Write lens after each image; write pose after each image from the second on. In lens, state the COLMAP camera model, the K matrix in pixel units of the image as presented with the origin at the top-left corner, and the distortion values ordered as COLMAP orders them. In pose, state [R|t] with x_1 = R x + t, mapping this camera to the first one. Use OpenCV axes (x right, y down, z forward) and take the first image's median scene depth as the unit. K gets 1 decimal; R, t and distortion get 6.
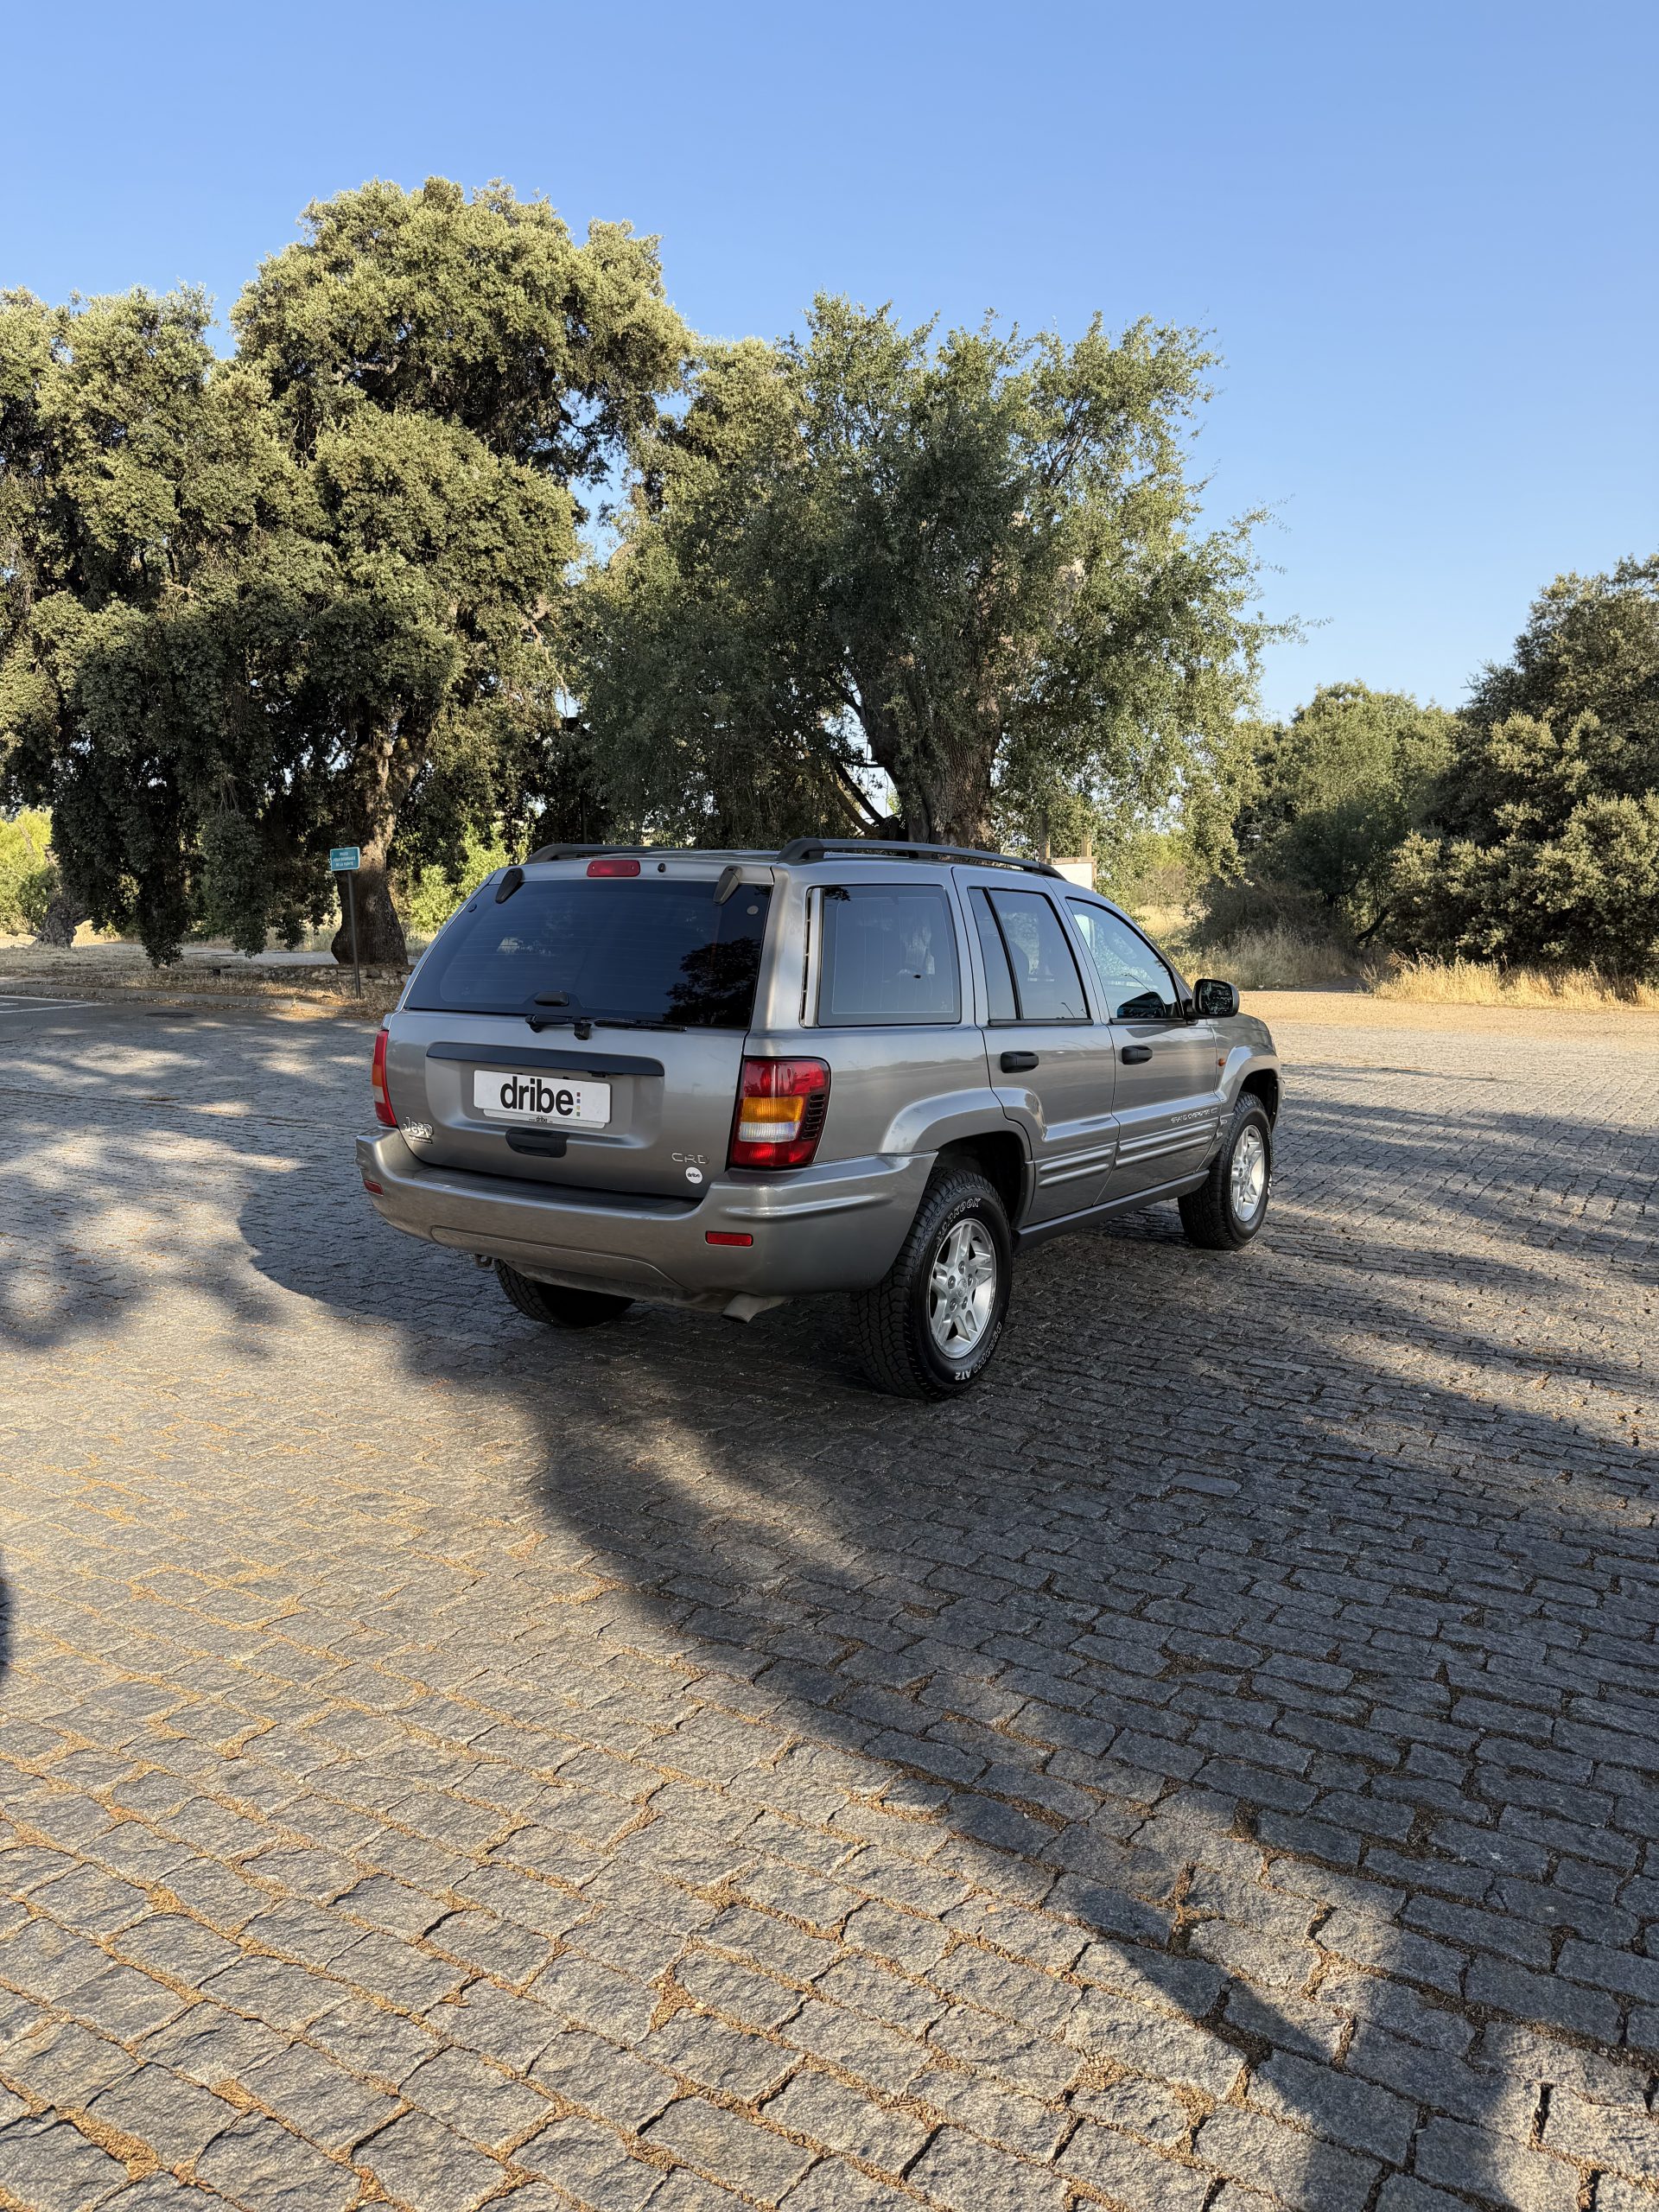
lens RADIAL K [[1563.3, 0, 829.5], [0, 1563.3, 1106.0], [0, 0, 1]] dist [0.049785, -0.088274]
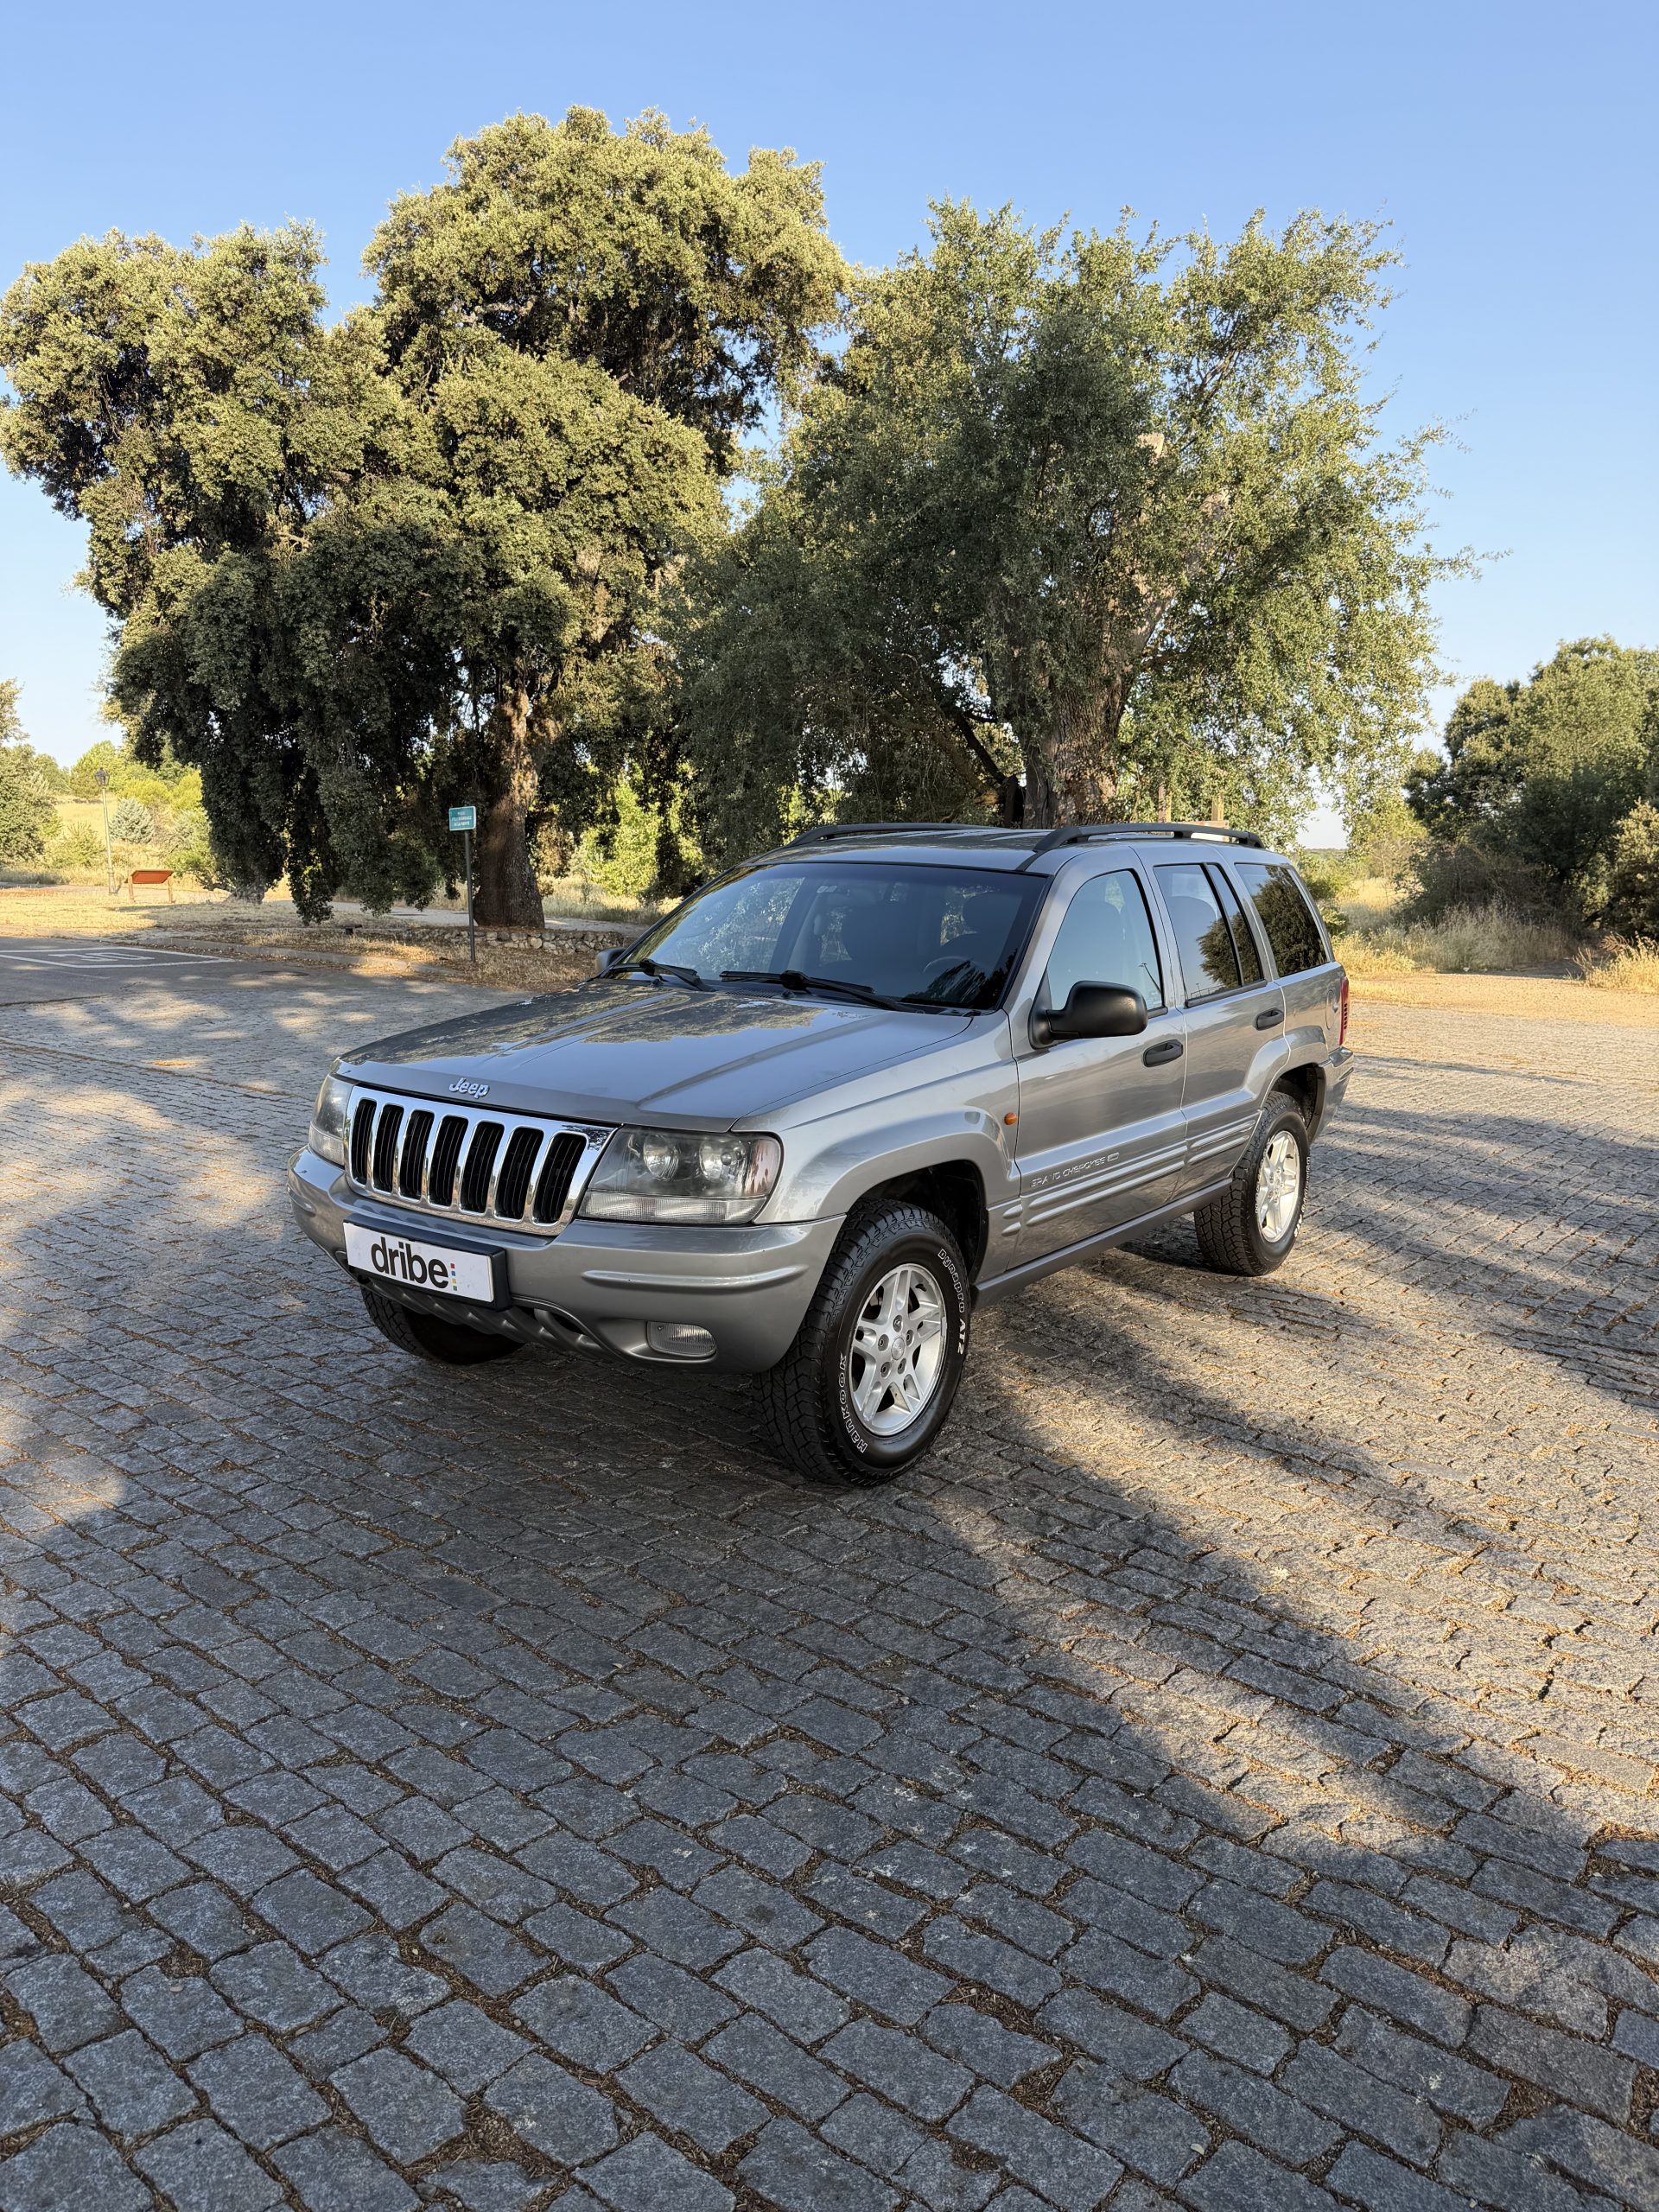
lens RADIAL K [[1505.0, 0, 884.5], [0, 1505.0, 1091.2], [0, 0, 1]] dist [0.046201, -0.077057]
pose [[0.989791, 0.036181, -0.137860, 0.088313], [-0.033443, 0.999196, 0.022127, -0.017743], [0.138549, -0.017291, 0.990205, 0.106689]]
